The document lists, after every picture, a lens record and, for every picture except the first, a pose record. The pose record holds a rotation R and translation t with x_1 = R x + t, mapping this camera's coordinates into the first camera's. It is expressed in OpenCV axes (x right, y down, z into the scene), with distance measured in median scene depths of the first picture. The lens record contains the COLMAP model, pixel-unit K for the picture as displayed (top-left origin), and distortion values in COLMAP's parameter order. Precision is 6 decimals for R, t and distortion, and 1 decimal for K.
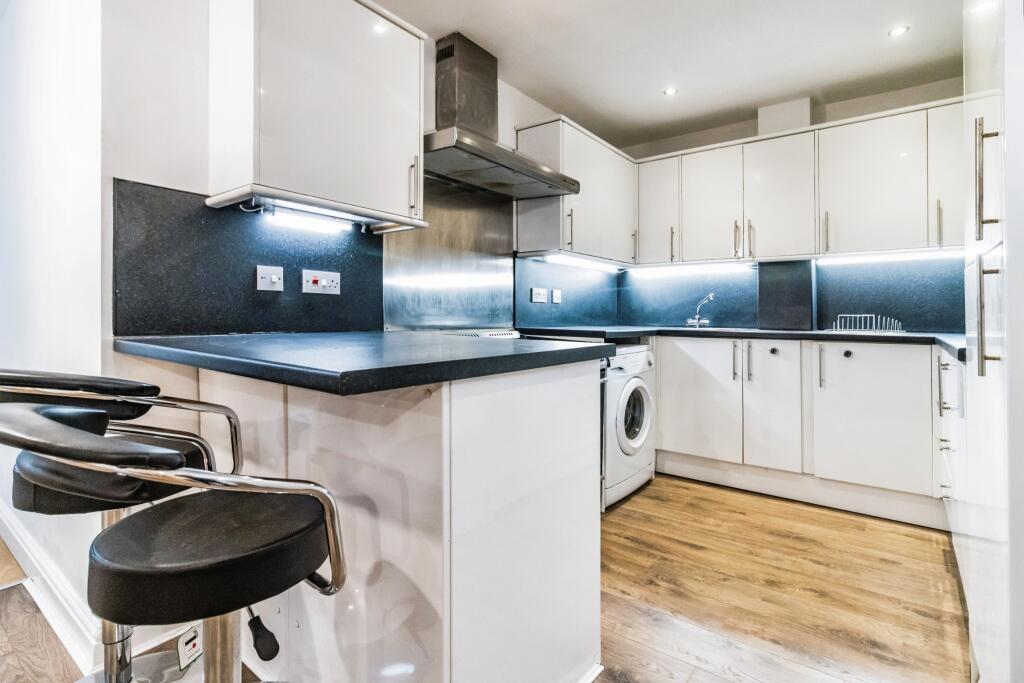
lens RADIAL K [[476.3, 0, 516.0], [0, 476.3, 303.9], [0, 0, 1]] dist [0.001896, 0.000420]
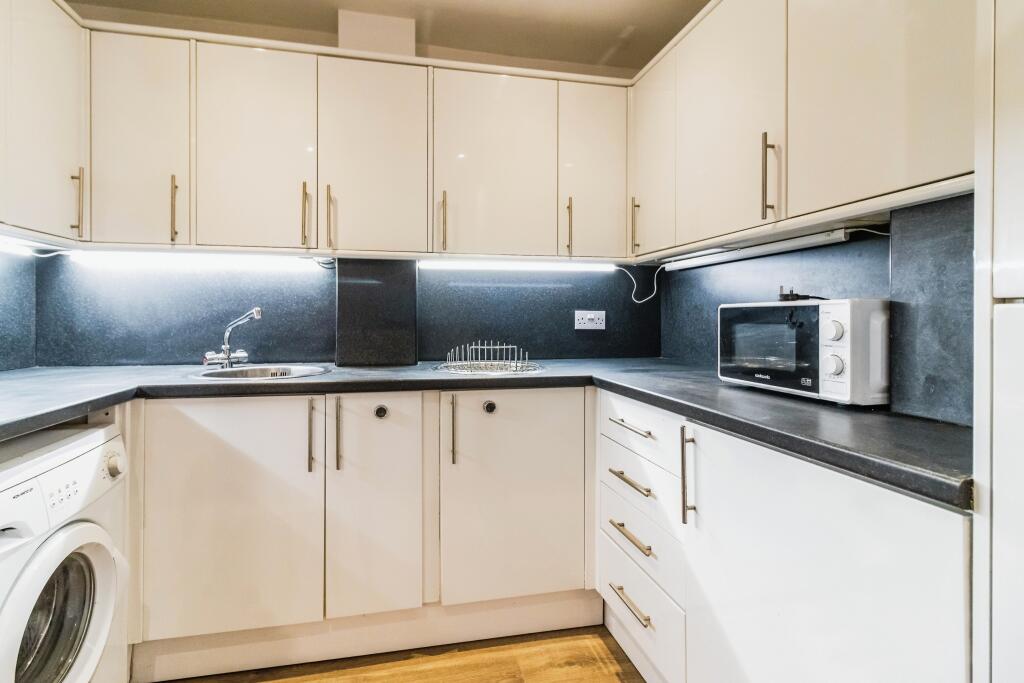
lens RADIAL K [[476.3, 0, 516.0], [0, 476.3, 303.9], [0, 0, 1]] dist [0.001896, 0.000420]
pose [[0.576658, 0.003918, 0.816976, 0.139821], [-0.006486, 0.999979, -0.000218, -0.030023], [-0.816960, -0.005173, 0.576671, 0.464827]]
